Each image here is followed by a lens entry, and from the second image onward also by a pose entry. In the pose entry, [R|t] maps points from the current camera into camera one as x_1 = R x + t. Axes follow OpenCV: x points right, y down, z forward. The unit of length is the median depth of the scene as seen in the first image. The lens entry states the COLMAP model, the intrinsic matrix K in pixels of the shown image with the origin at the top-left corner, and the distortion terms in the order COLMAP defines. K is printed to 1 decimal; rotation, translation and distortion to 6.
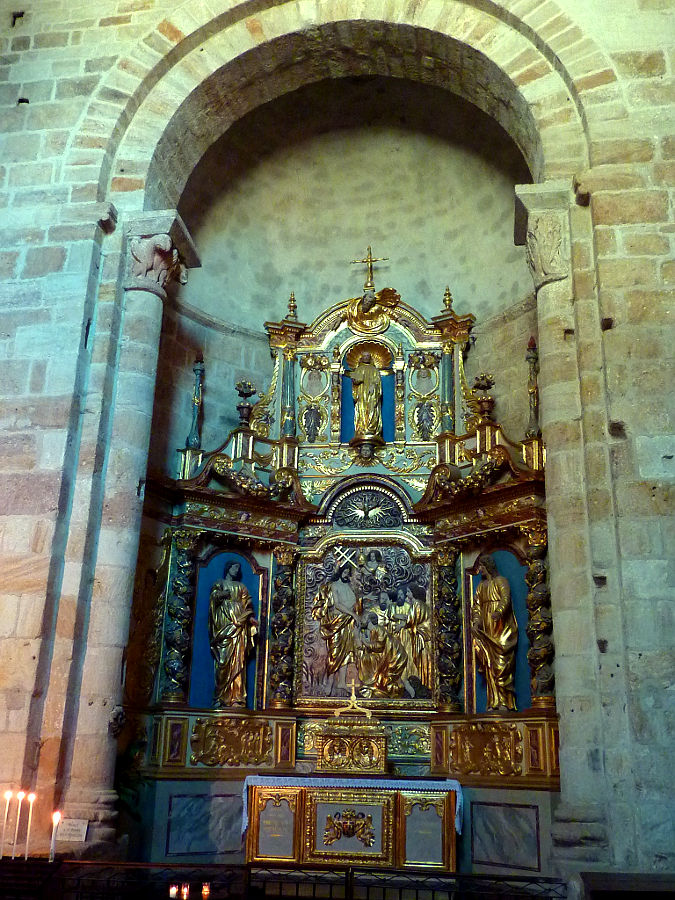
lens RADIAL K [[878.4, 0, 336.1], [0, 878.4, 451.1], [0, 0, 1]] dist [-0.009326, 0.000000]
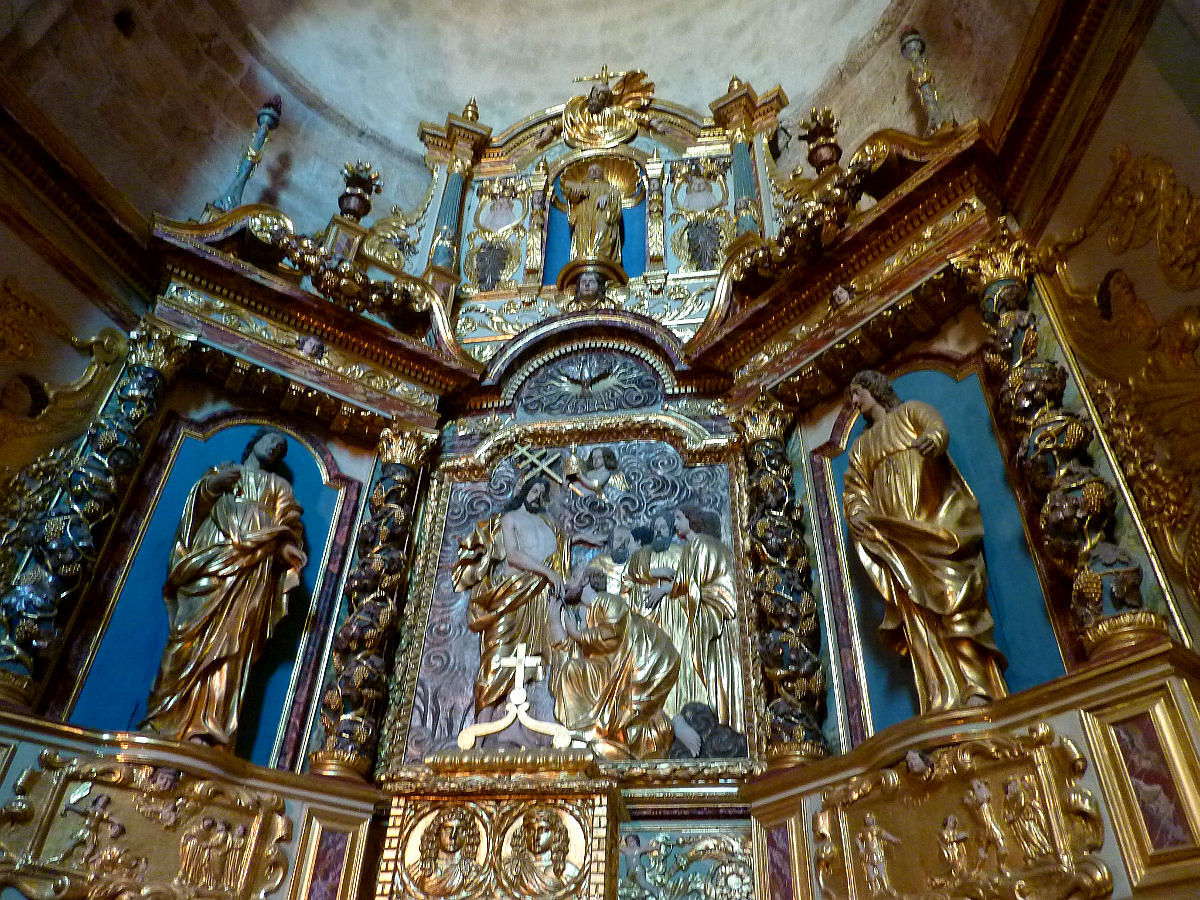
lens RADIAL K [[888.8, 0, 605.0], [0, 888.8, 448.1], [0, 0, 1]] dist [-0.030639, -0.001988]
pose [[0.999986, 0.005230, -0.000596, 0.046522], [-0.005133, 0.943735, -0.330663, 0.270074], [-0.001167, 0.330661, 0.943749, 0.578683]]
